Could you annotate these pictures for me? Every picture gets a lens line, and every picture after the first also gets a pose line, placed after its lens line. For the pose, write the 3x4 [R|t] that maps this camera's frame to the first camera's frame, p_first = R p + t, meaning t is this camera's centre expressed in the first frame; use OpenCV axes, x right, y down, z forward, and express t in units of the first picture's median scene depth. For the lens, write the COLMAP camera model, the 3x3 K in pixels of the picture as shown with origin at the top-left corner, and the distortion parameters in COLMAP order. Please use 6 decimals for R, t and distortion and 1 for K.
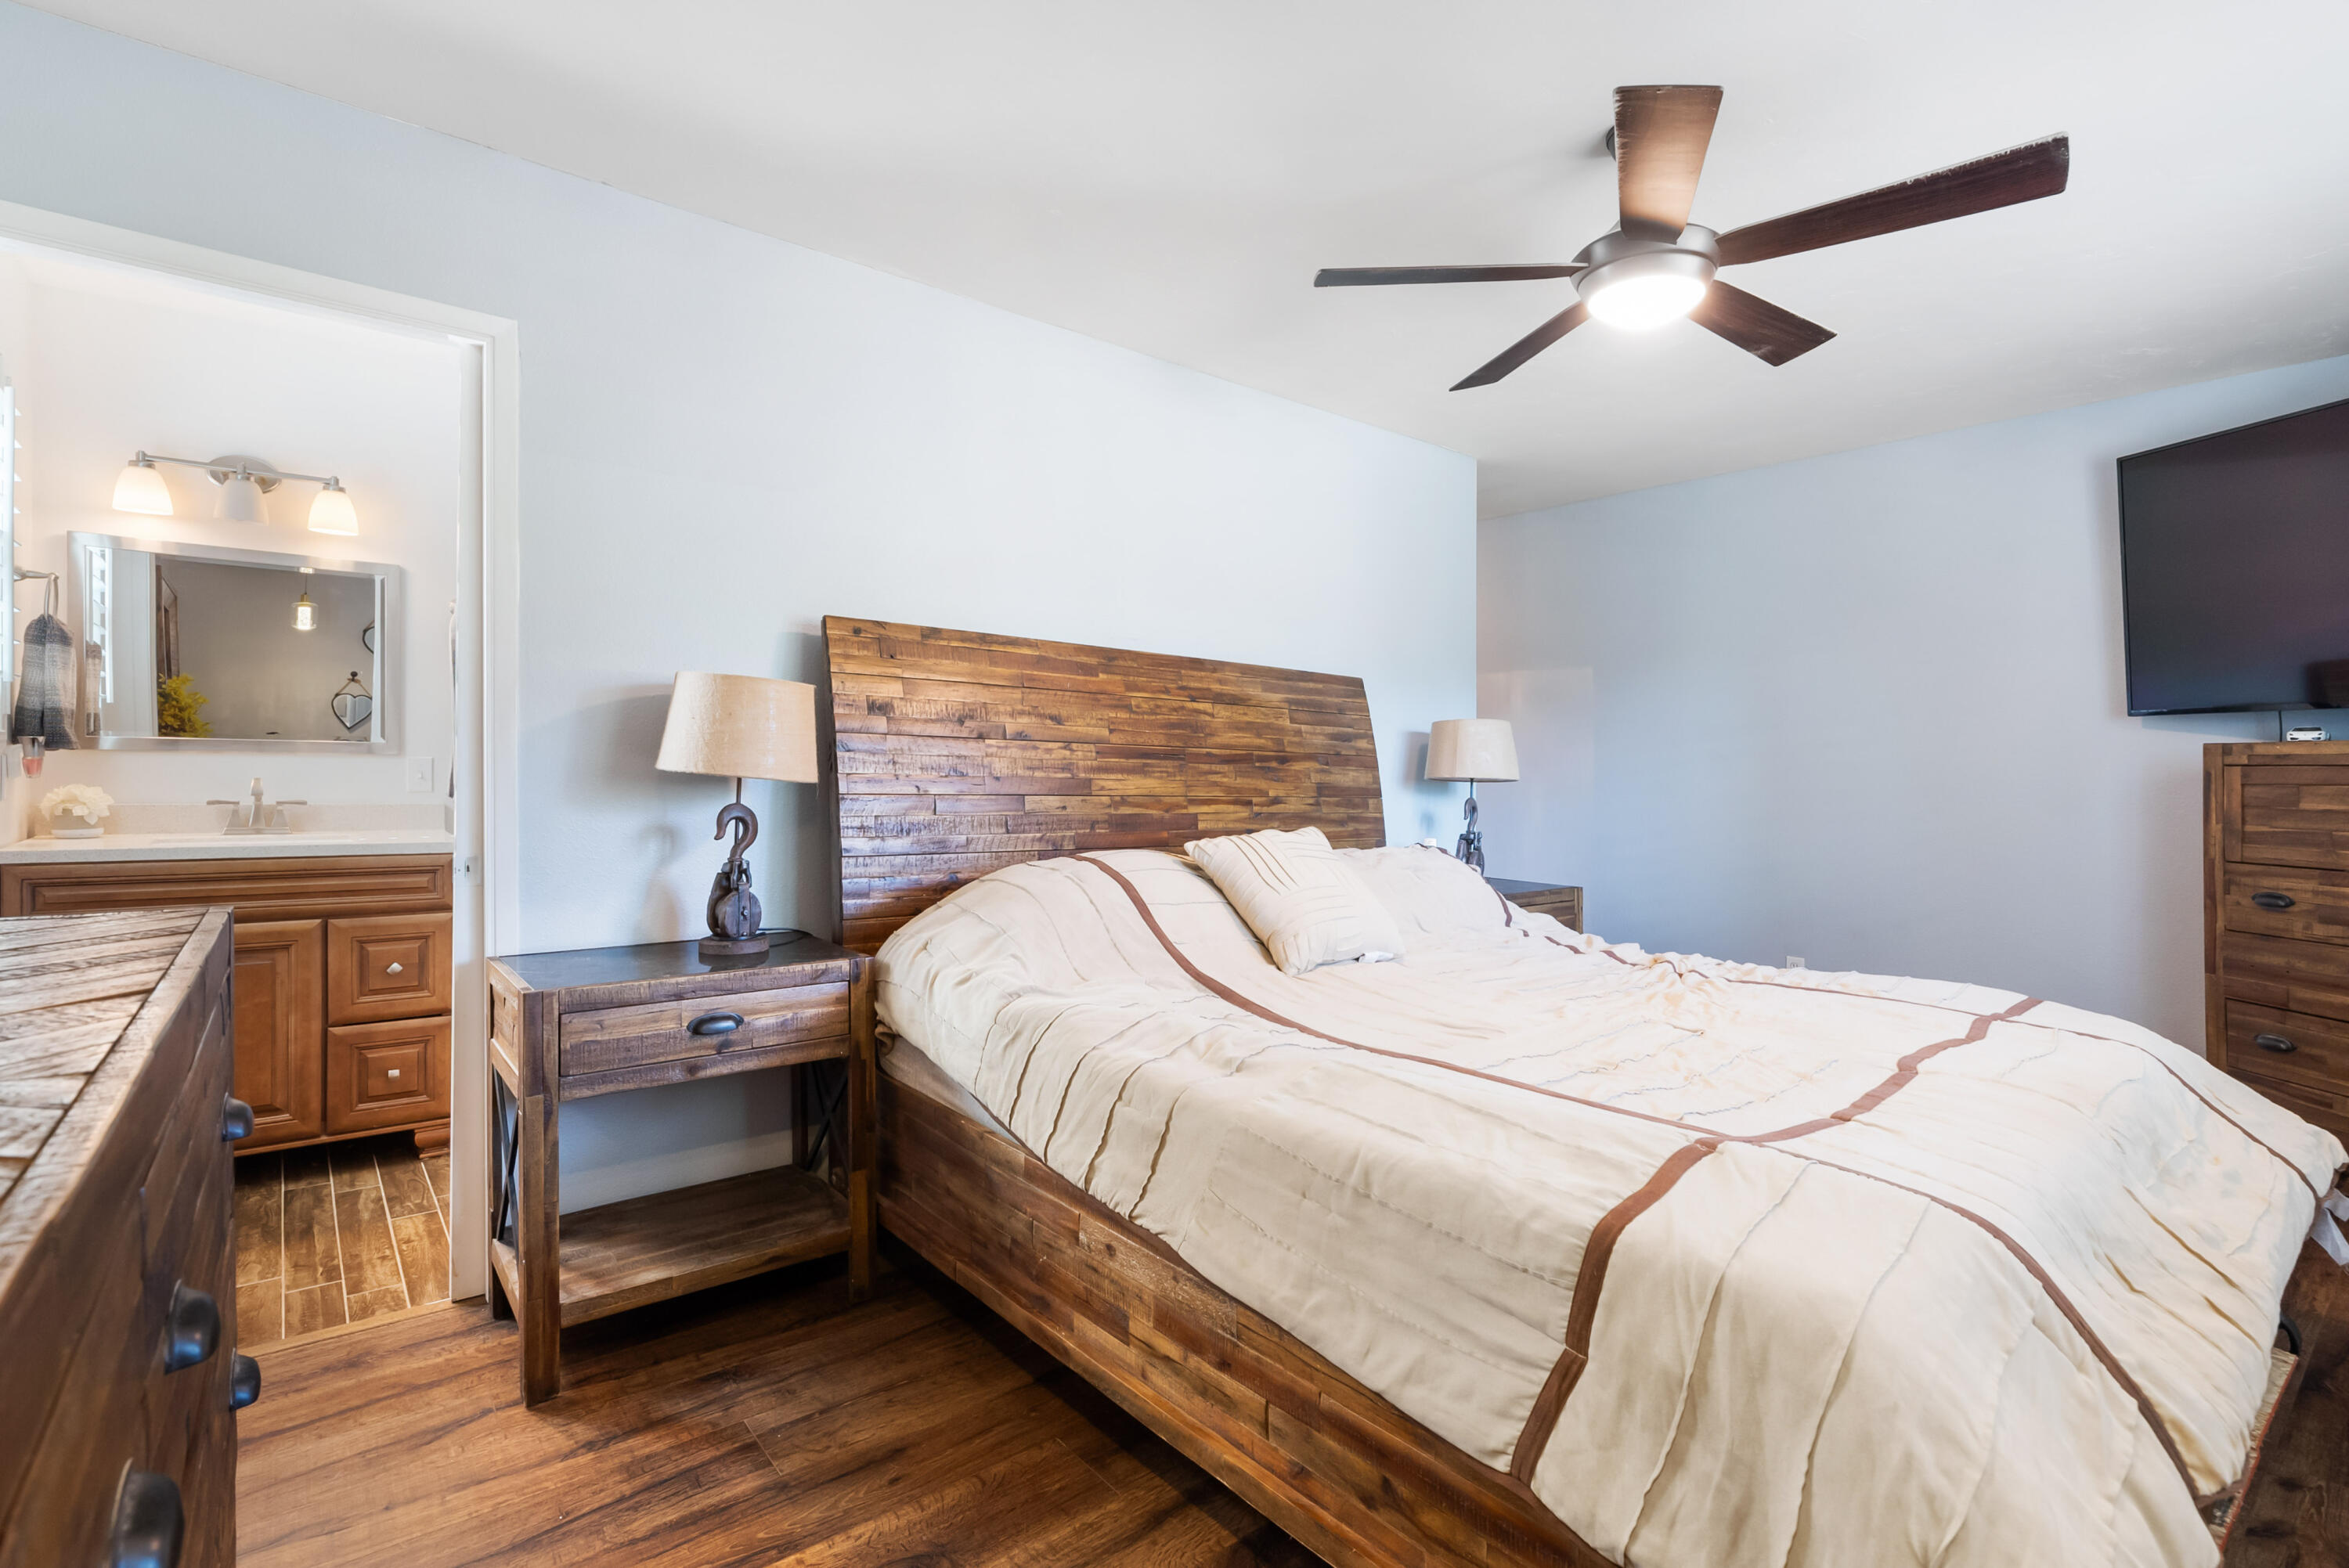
lens RADIAL K [[1094.4, 0, 1193.0], [0, 1094.4, 777.7], [0, 0, 1]] dist [-0.010299, 0.004071]
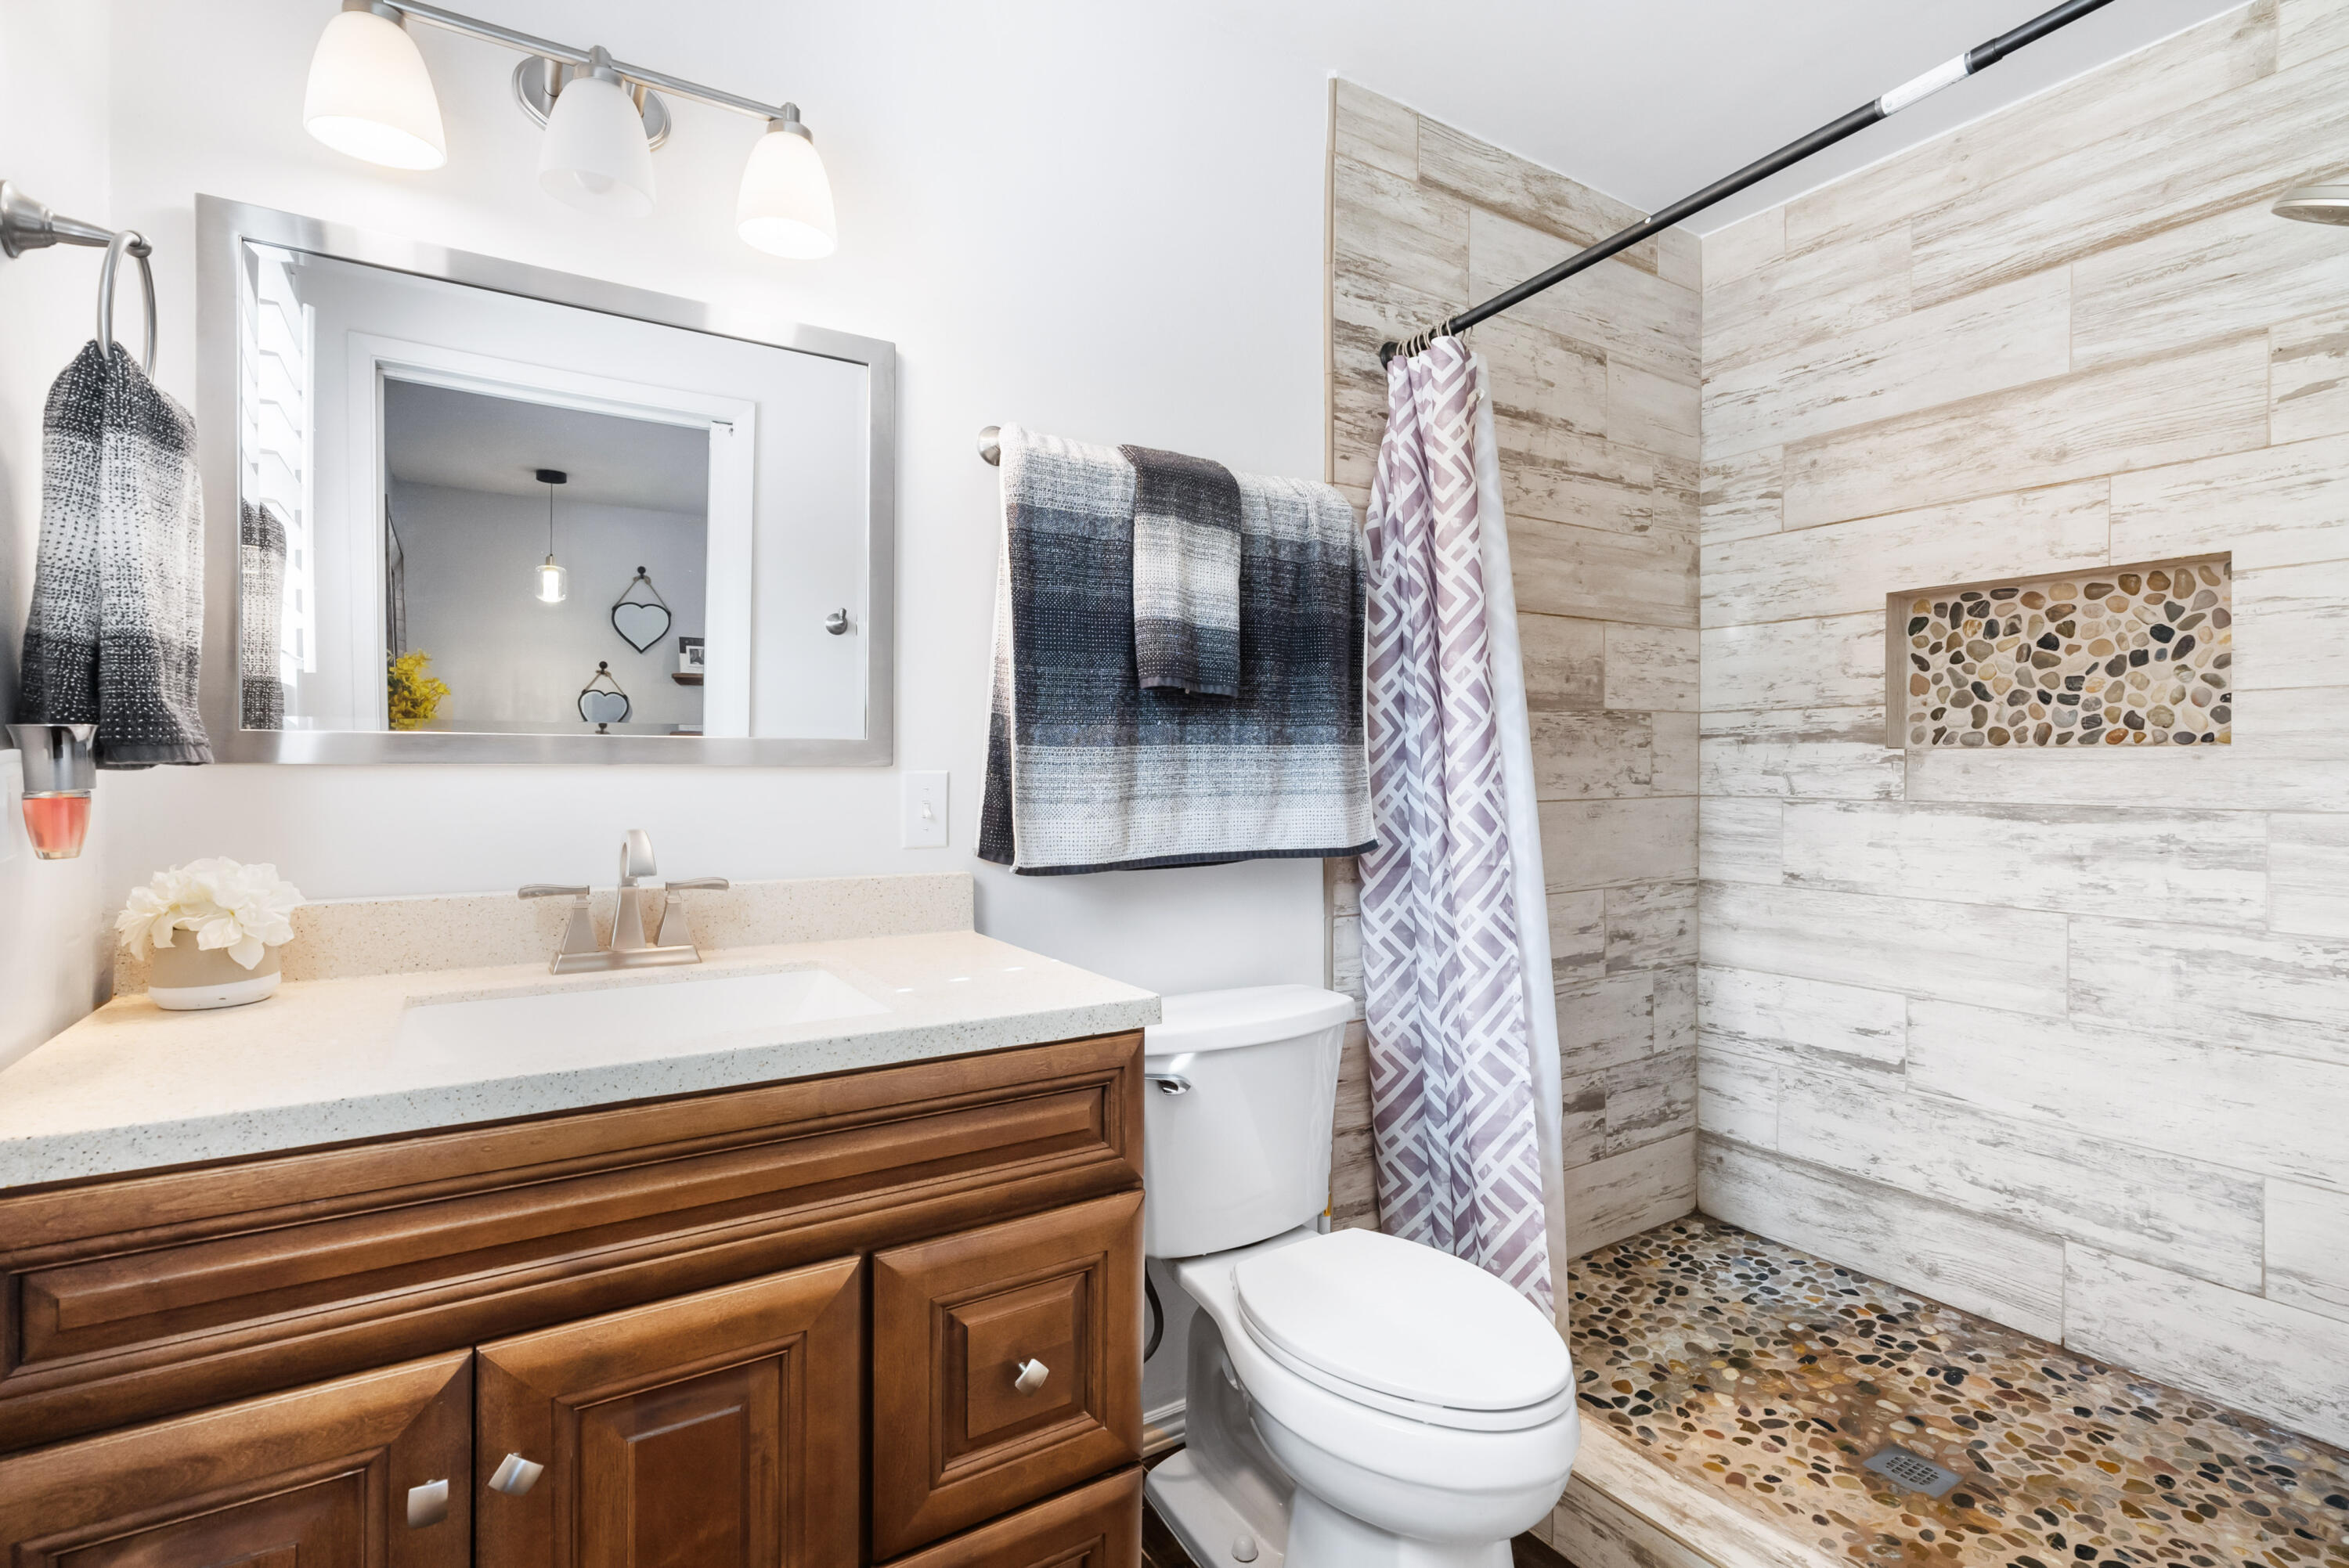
lens RADIAL K [[1094.4, 0, 1204.4], [0, 1094.4, 764.0], [0, 0, 1]] dist [-0.010299, 0.004071]
pose [[0.994035, -0.009549, -0.108646, -0.658119], [0.008648, 0.999924, -0.008765, -0.019442], [0.108721, 0.007774, 0.994042, 0.675653]]
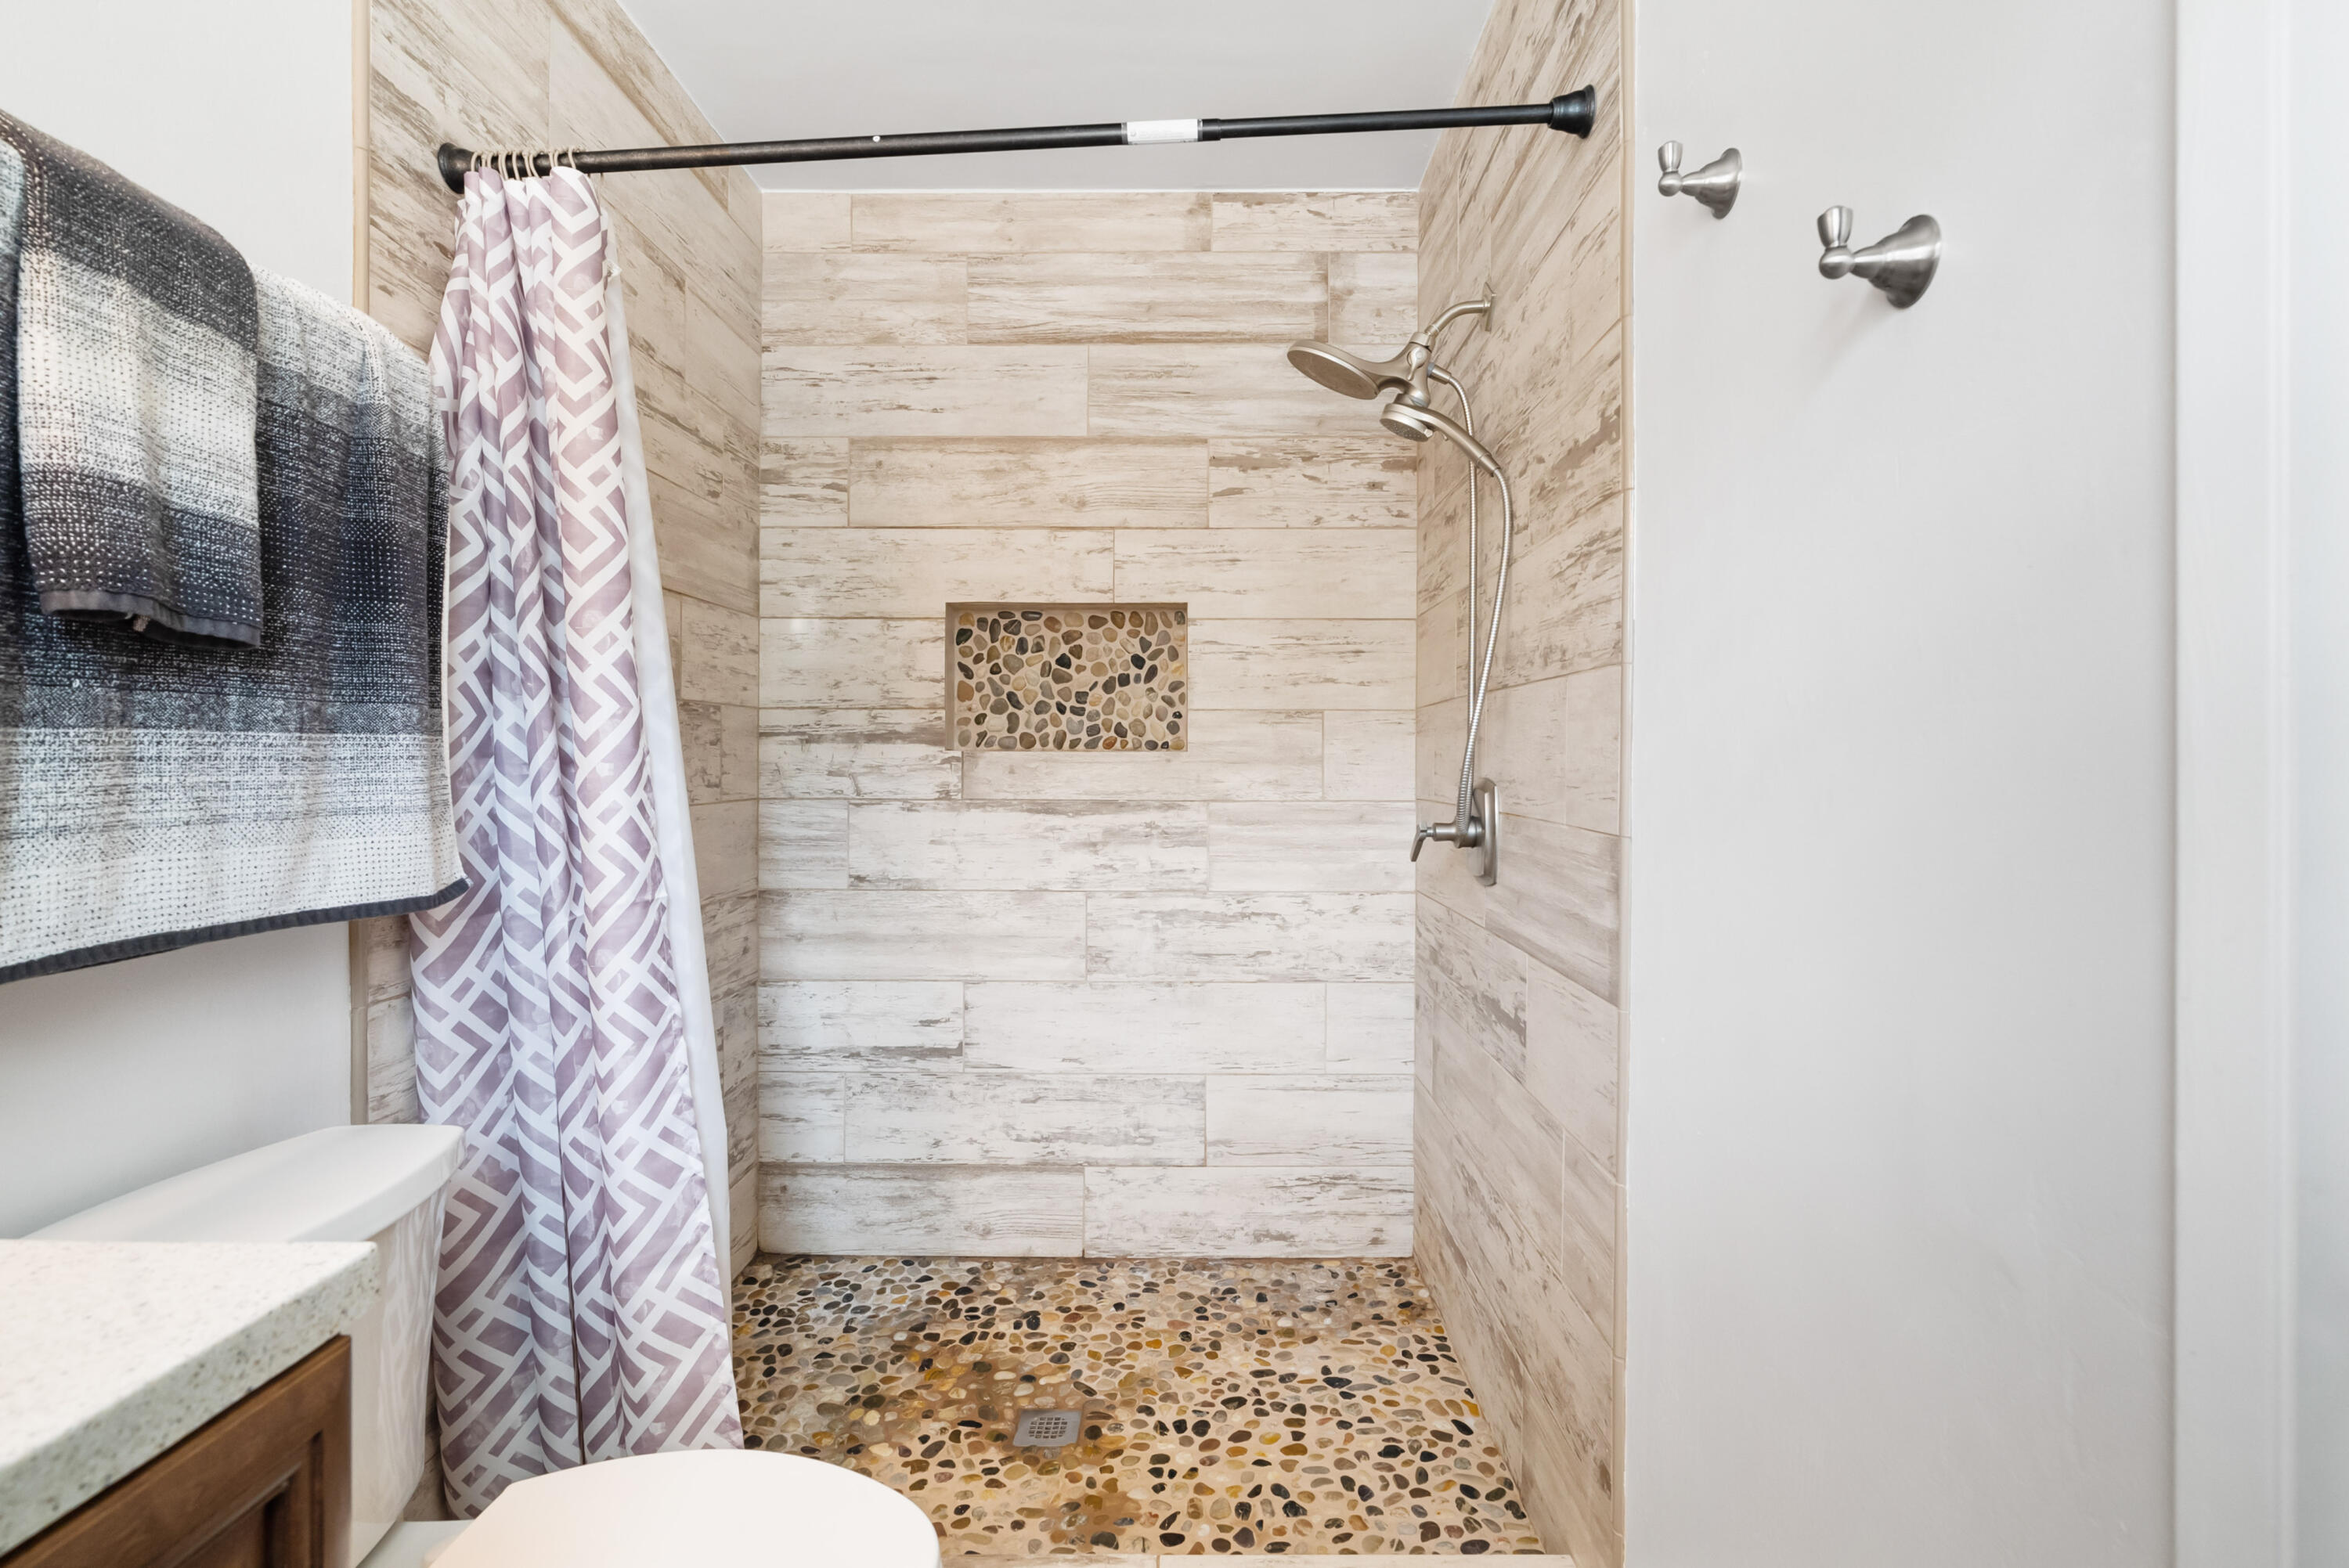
lens RADIAL K [[1094.4, 0, 1169.4], [0, 1094.4, 763.7], [0, 0, 1]] dist [-0.010299, 0.004071]
pose [[0.648196, -0.007453, 0.761437, -0.772591], [0.008619, 0.999960, 0.002450, -0.023433], [-0.761425, 0.004975, 0.648234, 0.836097]]
